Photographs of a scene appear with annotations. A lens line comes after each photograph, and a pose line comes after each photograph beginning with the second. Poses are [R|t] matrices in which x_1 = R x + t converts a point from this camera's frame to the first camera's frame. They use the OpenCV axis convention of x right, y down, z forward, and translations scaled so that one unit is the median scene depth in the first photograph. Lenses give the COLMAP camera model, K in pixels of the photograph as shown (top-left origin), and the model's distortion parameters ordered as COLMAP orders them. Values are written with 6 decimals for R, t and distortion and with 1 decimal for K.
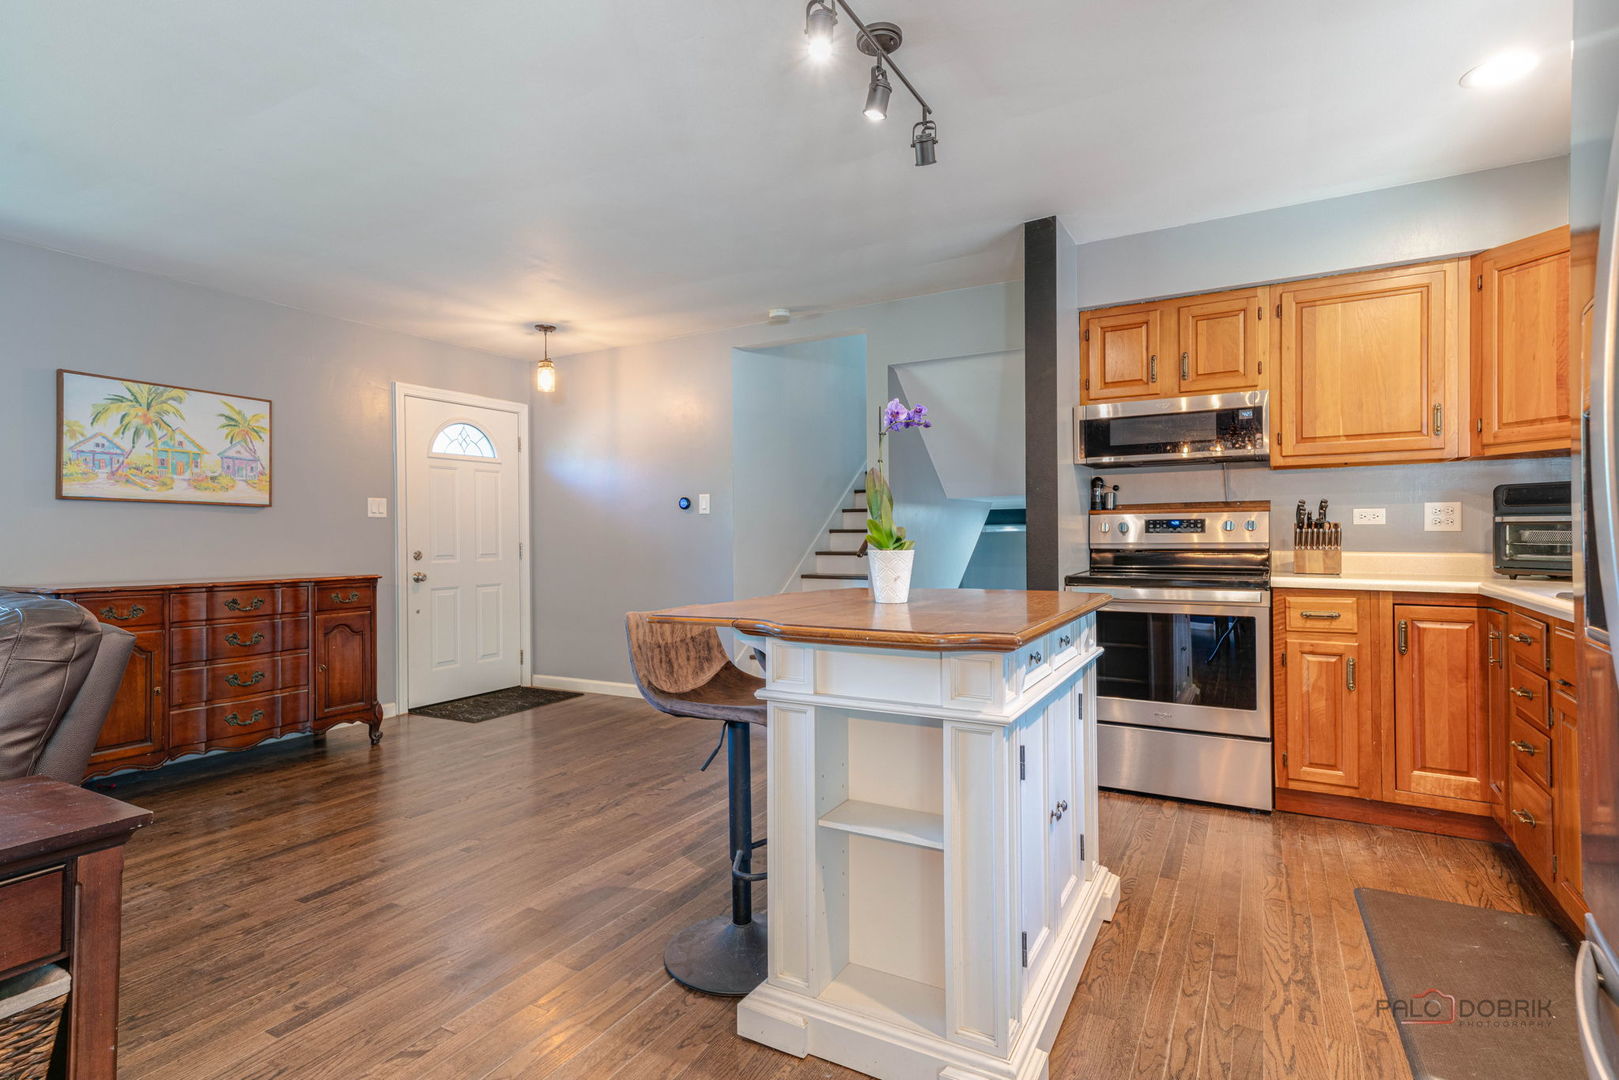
lens RADIAL K [[815.2, 0, 799.7], [0, 815.2, 537.0], [0, 0, 1]] dist [0.005763, 0.000442]
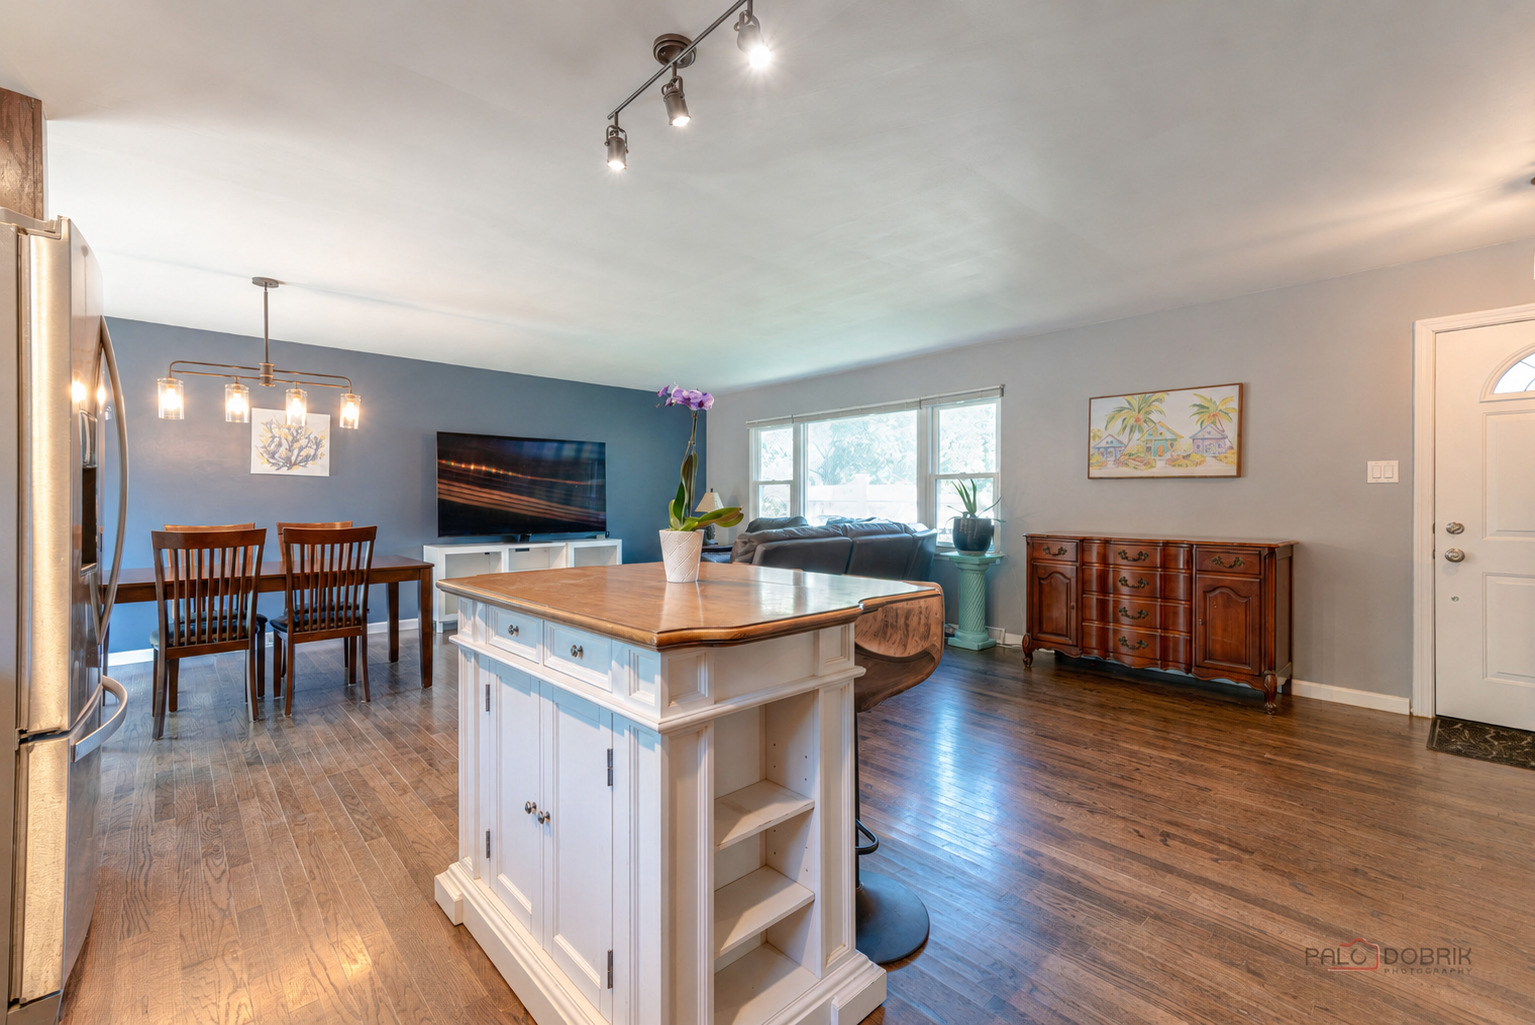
lens RADIAL K [[643.7, 0, 754.3], [0, 643.7, 502.2], [0, 0, 1]] dist [0.001991, 0.000022]
pose [[-0.319518, 0.008551, -0.947542, 0.414080], [0.000771, 0.999961, 0.008764, -0.010818], [0.947580, 0.002070, -0.319512, 0.653541]]
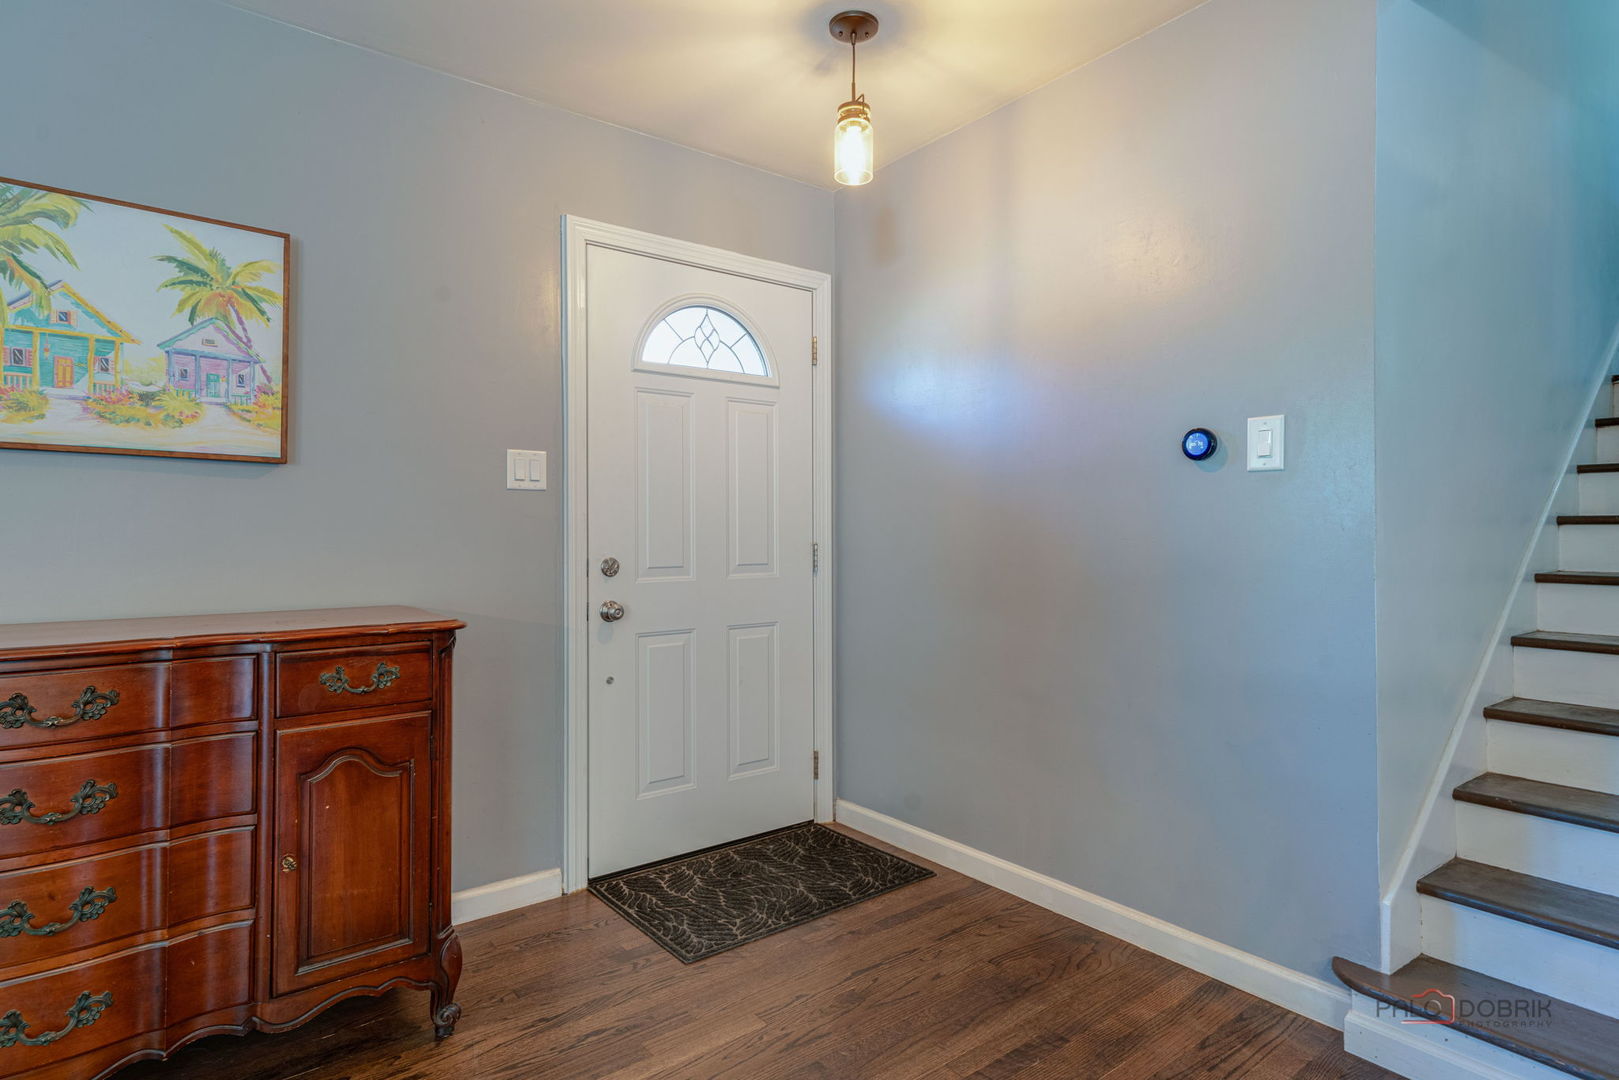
lens RADIAL K [[885.2, 0, 809.2], [0, 885.2, 523.7], [0, 0, 1]] dist [0.014520, 0.001213]
pose [[0.925910, 0.001891, -0.377740, -0.181255], [-0.005784, 0.999941, -0.009172, 0.000665], [0.377700, 0.010677, 0.925866, 0.648521]]
